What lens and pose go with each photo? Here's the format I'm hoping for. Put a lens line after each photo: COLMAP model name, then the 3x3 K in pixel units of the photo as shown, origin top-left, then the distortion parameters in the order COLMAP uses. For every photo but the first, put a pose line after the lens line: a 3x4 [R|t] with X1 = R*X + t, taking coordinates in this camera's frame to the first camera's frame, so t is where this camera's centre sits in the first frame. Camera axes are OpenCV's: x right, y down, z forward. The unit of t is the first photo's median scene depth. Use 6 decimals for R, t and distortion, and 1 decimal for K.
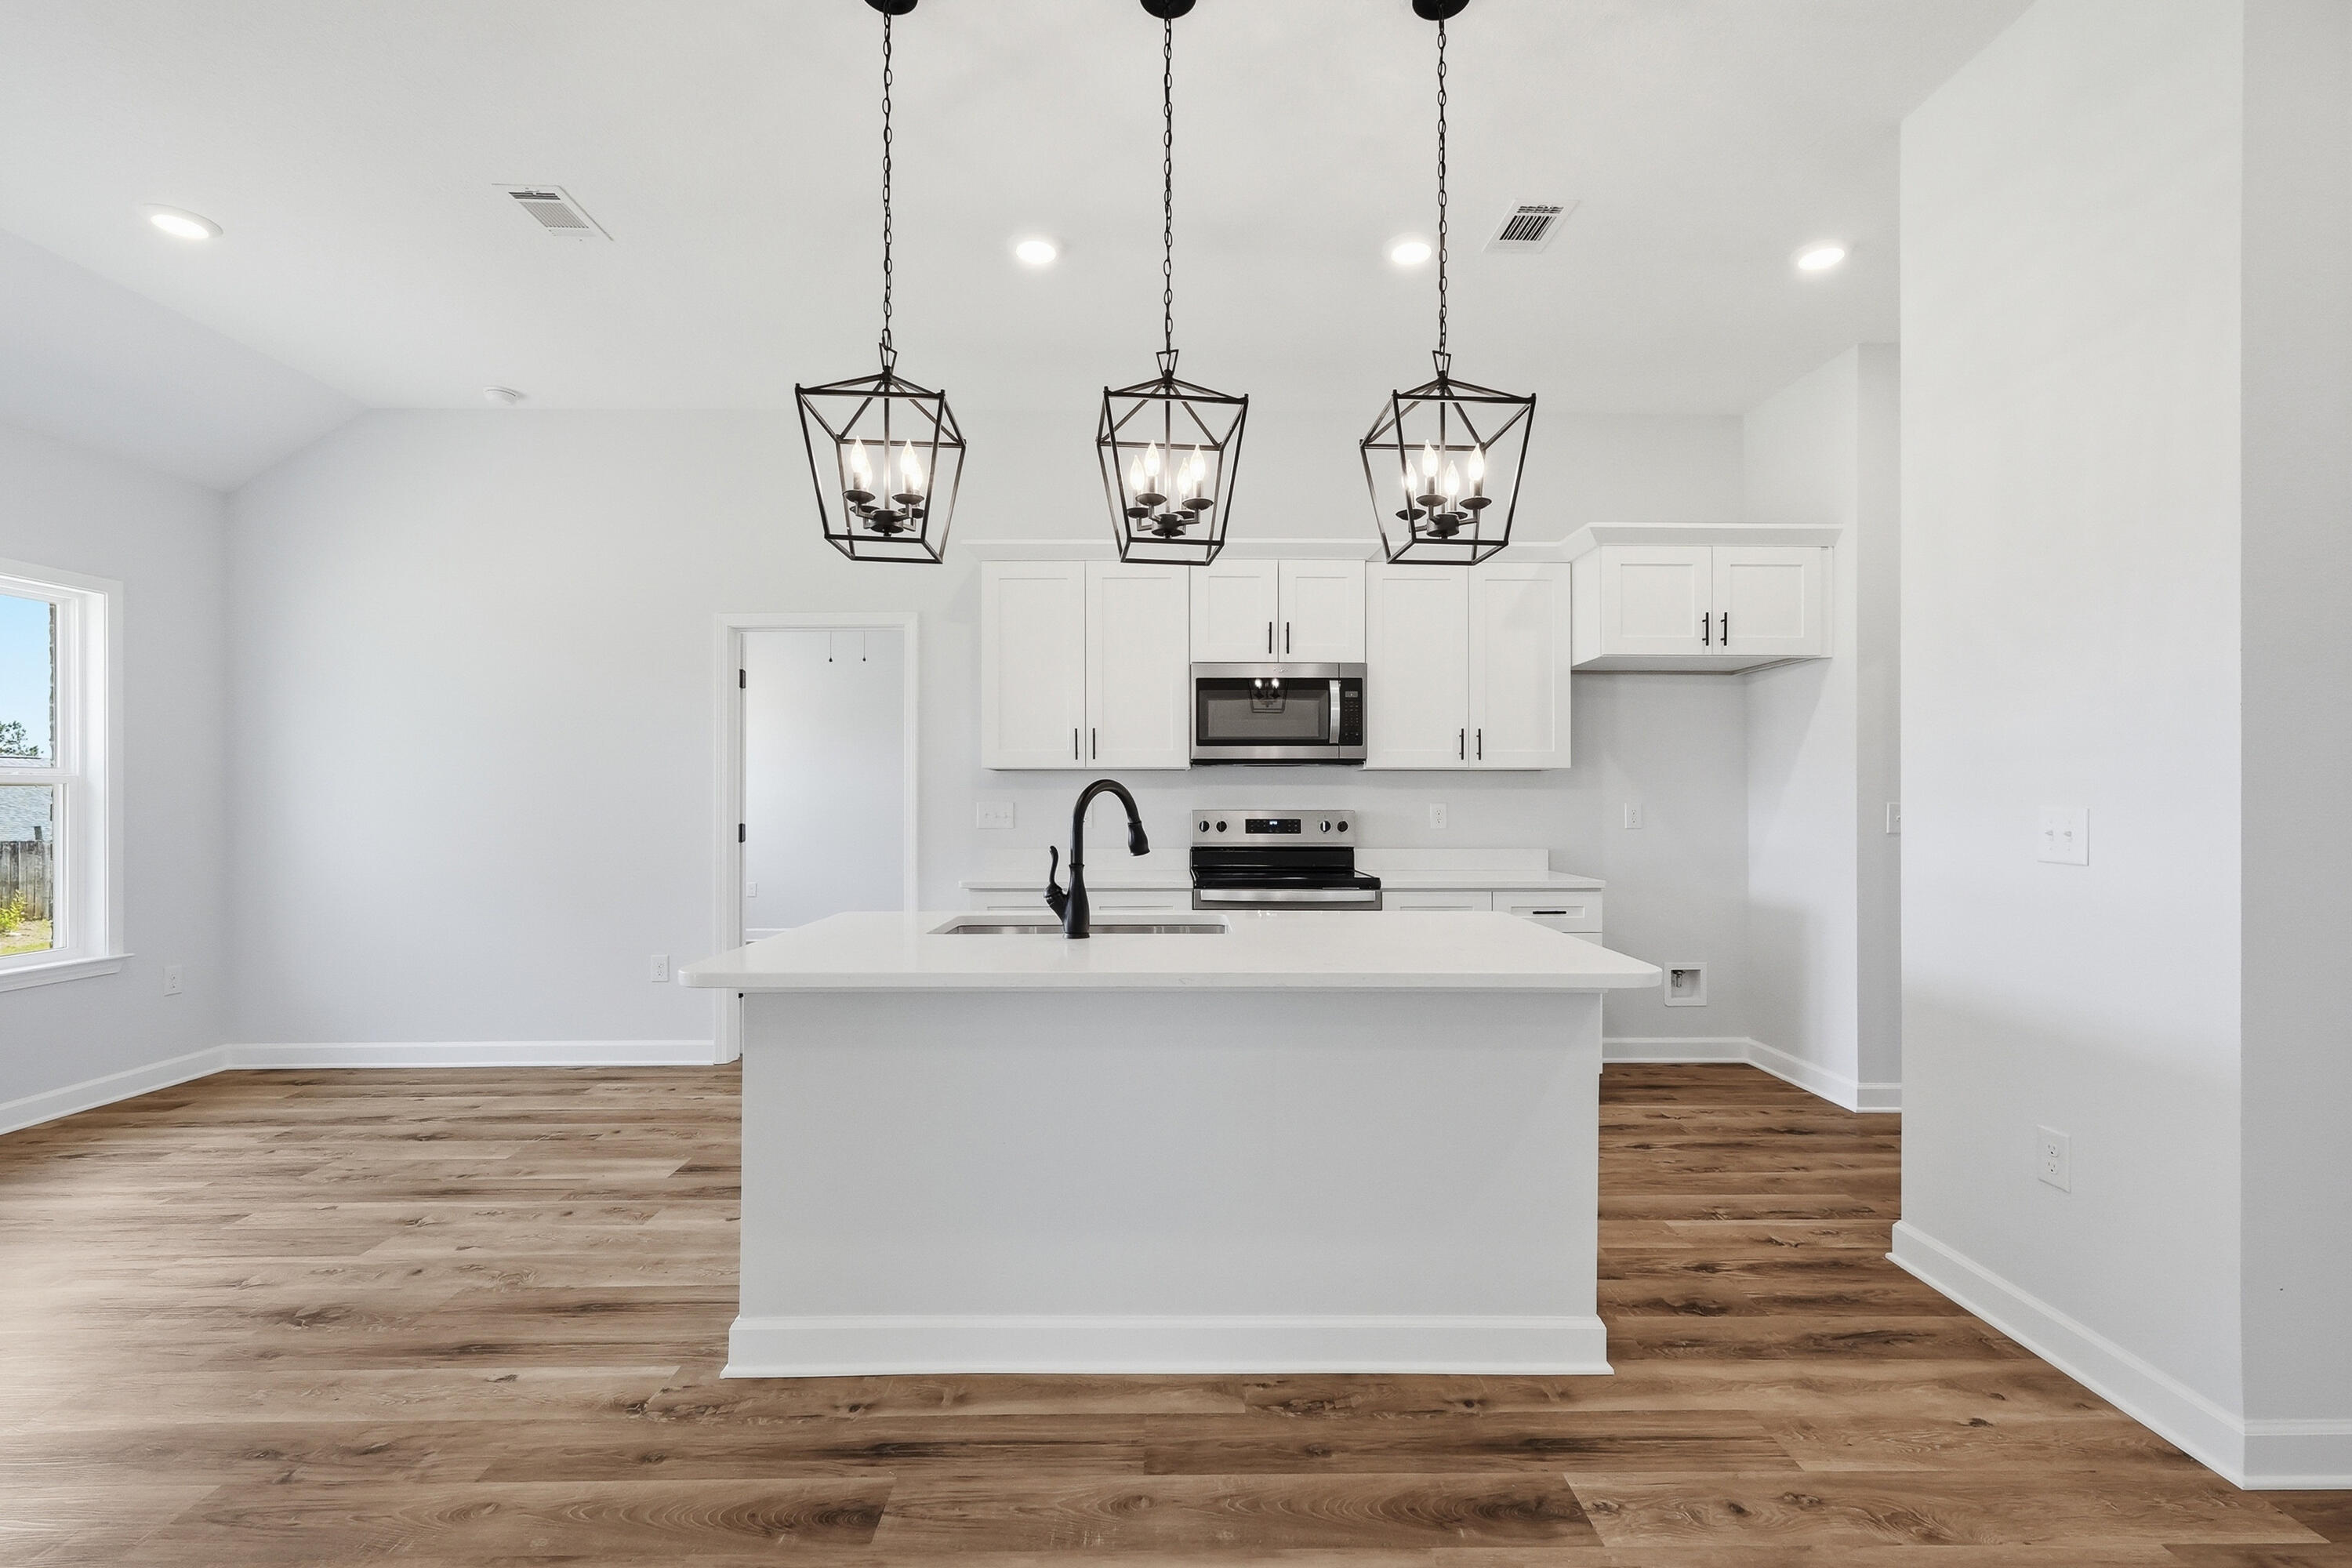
lens RADIAL K [[996.9, 0, 1176.8], [0, 996.9, 796.1], [0, 0, 1]] dist [-0.002200, 0.000100]
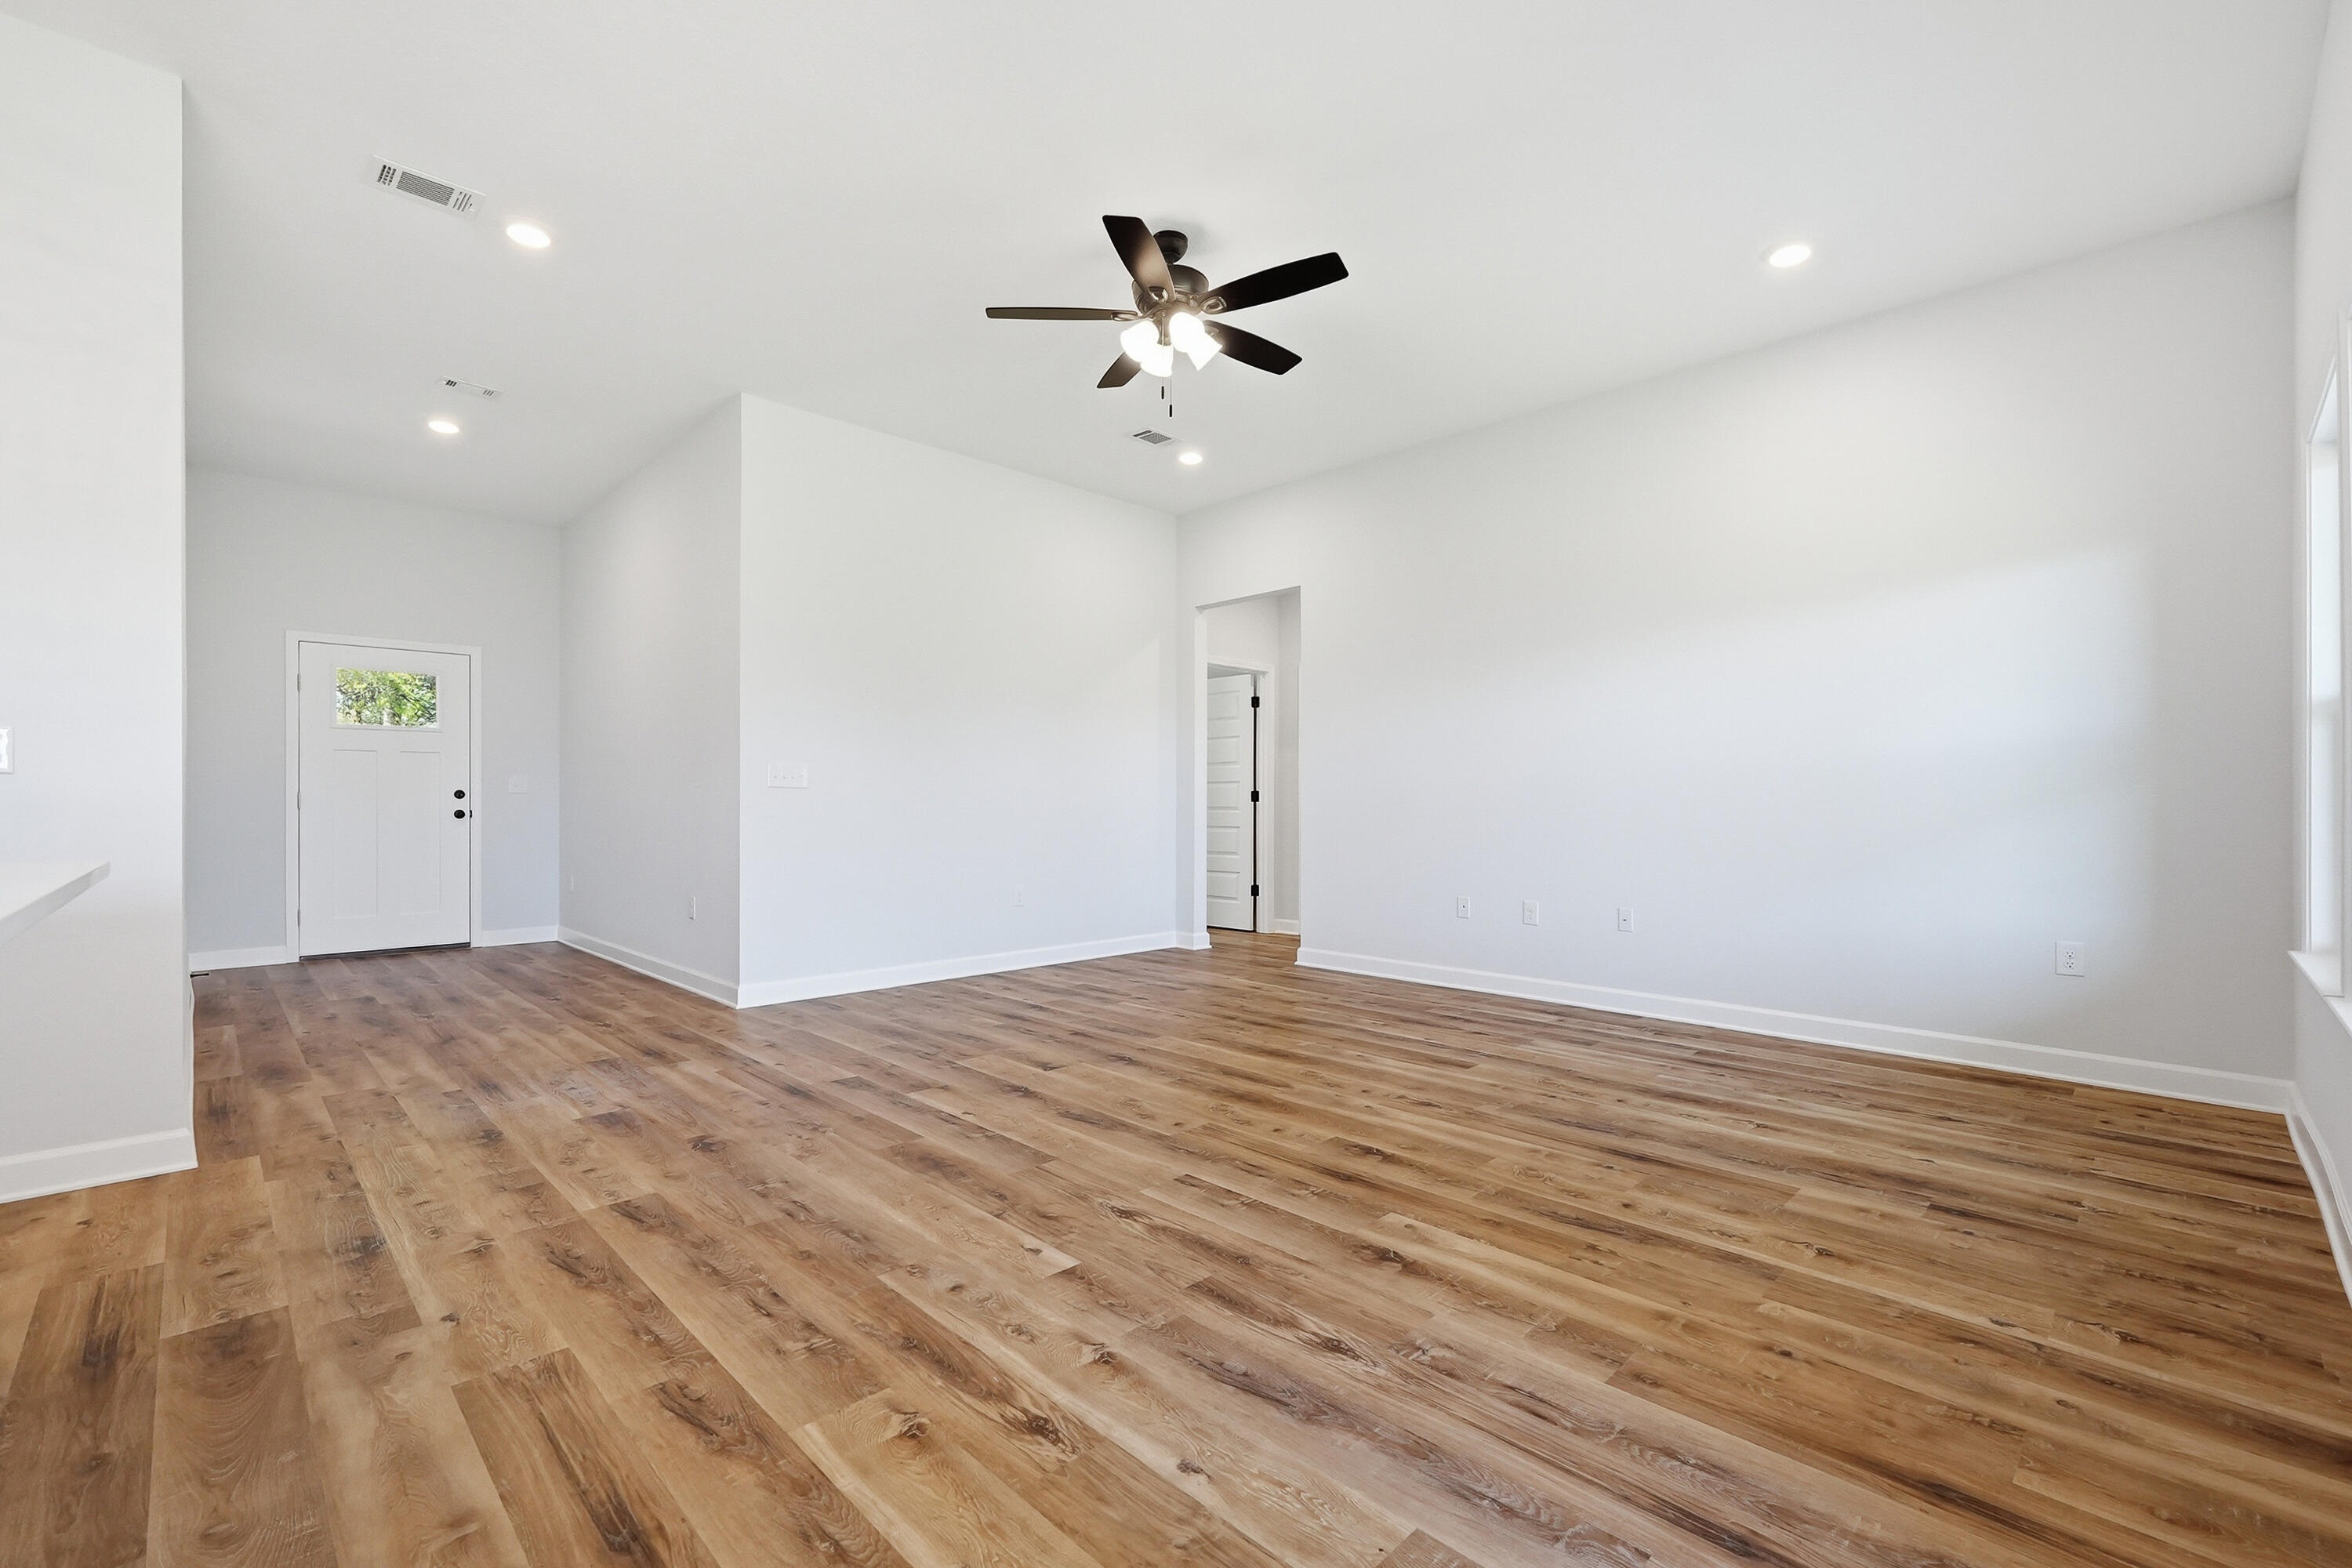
lens RADIAL K [[1005.7, 0, 1175.5], [0, 1005.7, 807.4], [0, 0, 1]] dist [-0.004053, 0.003194]
pose [[-0.693691, -0.004442, 0.720259, -0.607293], [-0.001508, 0.999988, 0.004715, 0.067163], [-0.720271, 0.002185, -0.693690, 0.535021]]
